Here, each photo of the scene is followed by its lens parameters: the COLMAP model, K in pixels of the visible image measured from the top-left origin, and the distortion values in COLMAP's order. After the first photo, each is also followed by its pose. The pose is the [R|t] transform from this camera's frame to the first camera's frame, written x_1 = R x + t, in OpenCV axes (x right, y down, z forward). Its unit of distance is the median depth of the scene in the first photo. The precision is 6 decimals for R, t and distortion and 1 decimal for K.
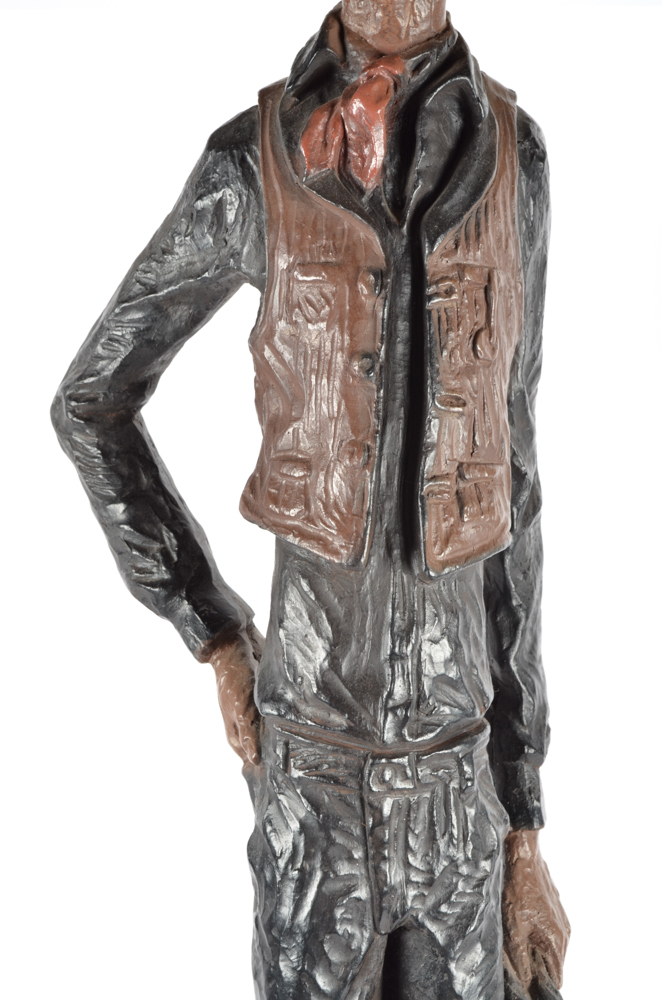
lens RADIAL K [[1646.7, 0, 335.5], [0, 1646.7, 503.1], [0, 0, 1]] dist [-0.003116, 0.000000]
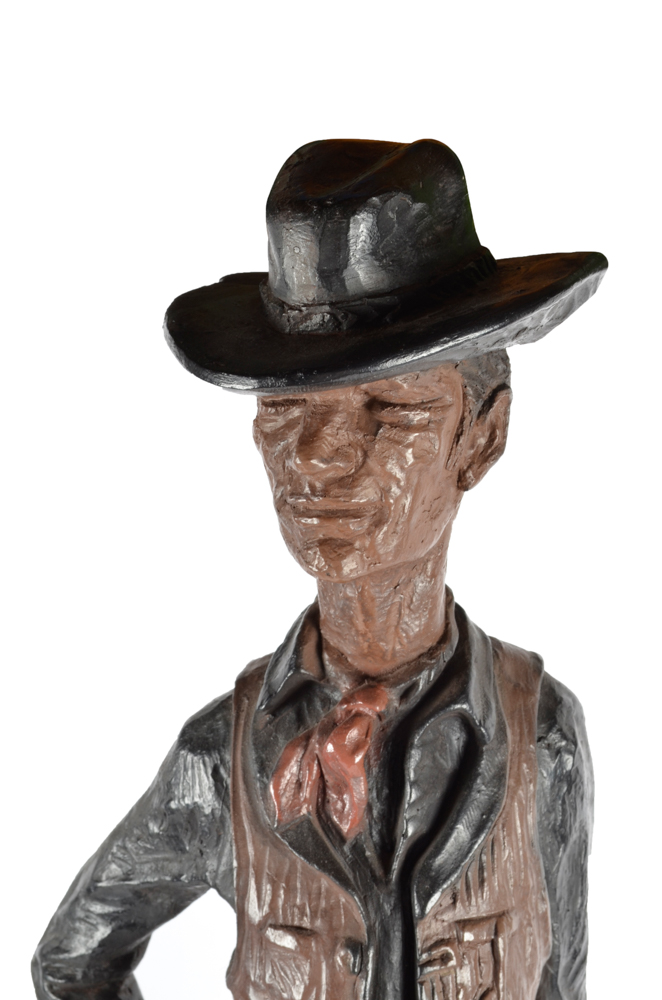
lens RADIAL K [[2080.5, 0, 330.7], [0, 2080.5, 497.1], [0, 0, 1]] dist [0.068218, 0.000000]
pose [[0.992155, -0.008975, -0.124694, 0.142454], [0.015110, 0.998717, 0.048341, -0.406436], [0.124100, -0.049846, 0.991017, -0.070721]]
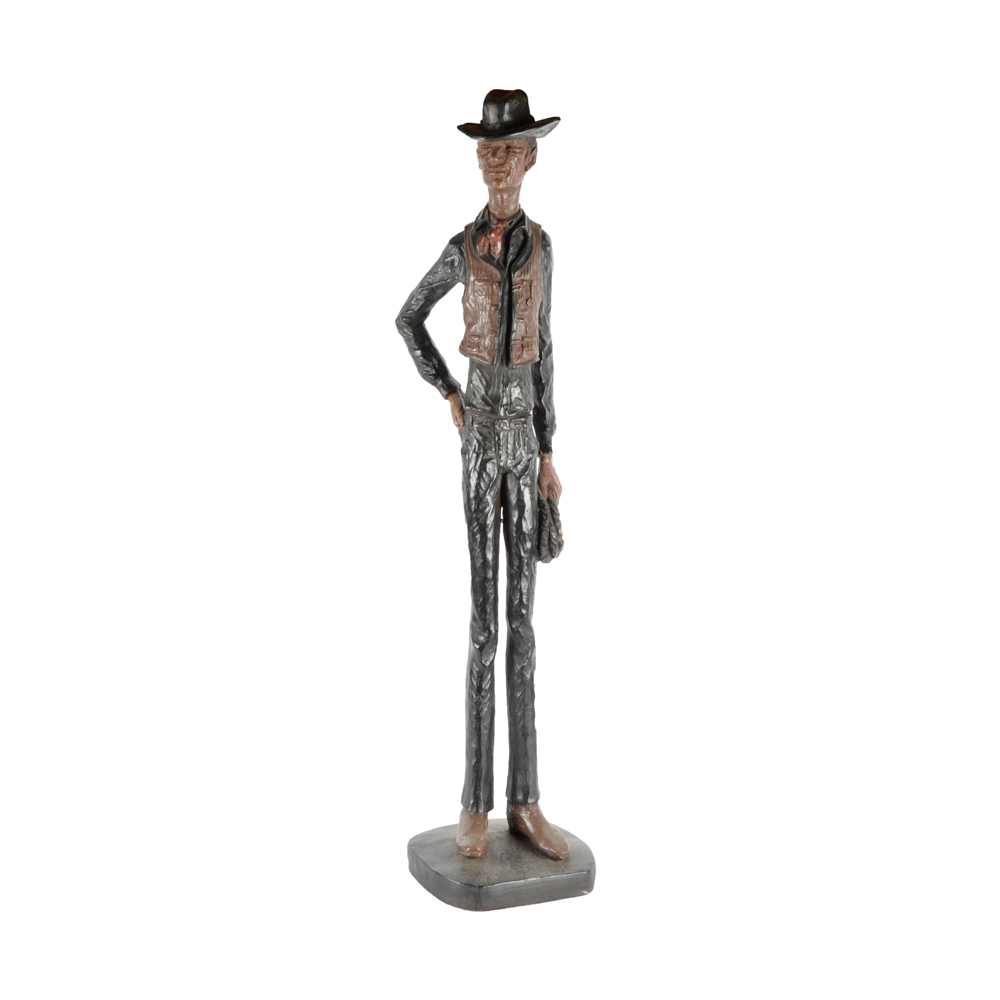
lens RADIAL K [[2192.7, 0, 496.2], [0, 2192.7, 498.8], [0, 0, 1]] dist [-0.003892, 0.000000]
pose [[0.999995, 0.000990, 0.003140, 0.005392], [-0.001047, 0.999835, 0.018112, 0.232831], [-0.003121, -0.018115, 0.999831, -3.596007]]
